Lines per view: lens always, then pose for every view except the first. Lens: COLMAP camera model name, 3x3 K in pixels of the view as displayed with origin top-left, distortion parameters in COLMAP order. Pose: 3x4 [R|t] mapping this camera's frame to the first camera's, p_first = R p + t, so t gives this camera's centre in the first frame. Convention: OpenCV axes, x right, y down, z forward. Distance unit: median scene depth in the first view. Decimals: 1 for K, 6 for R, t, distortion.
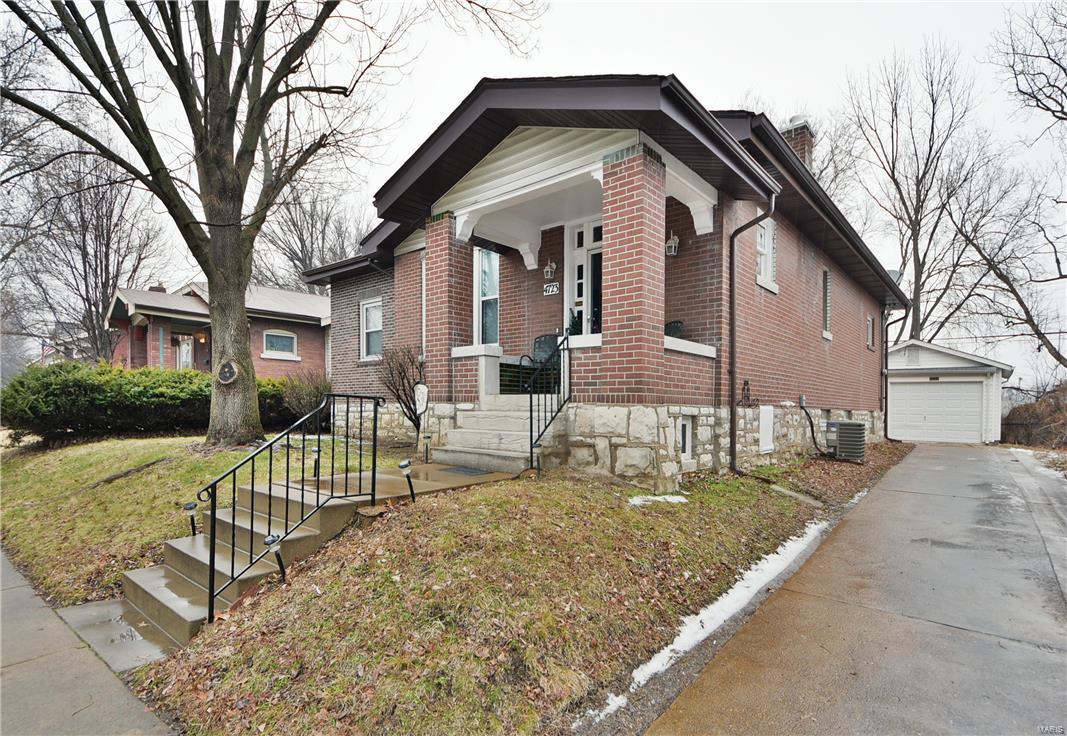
lens RADIAL K [[558.7, 0, 535.9], [0, 558.7, 421.9], [0, 0, 1]] dist [0.003772, -0.000386]
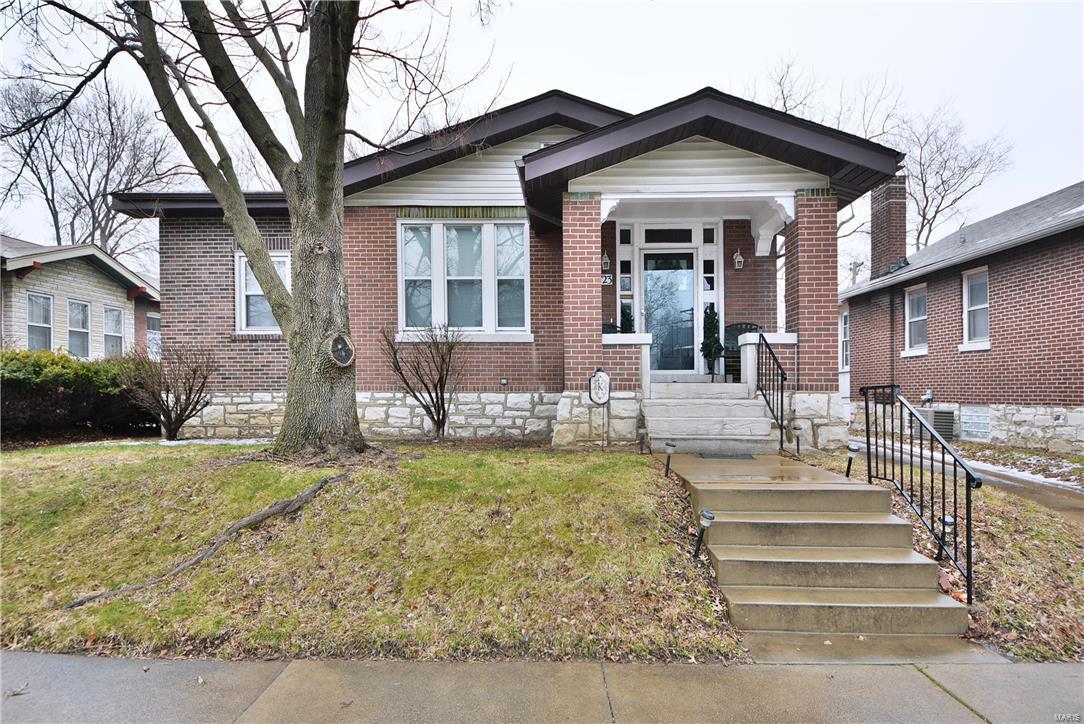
lens RADIAL K [[570.6, 0, 540.9], [0, 570.6, 394.6], [0, 0, 1]] dist [0.002292, 0.000247]
pose [[0.773796, -0.011203, 0.633336, -0.909938], [0.024445, 0.999627, -0.012184, -0.020201], [-0.632963, 0.024910, 0.773781, 0.329165]]
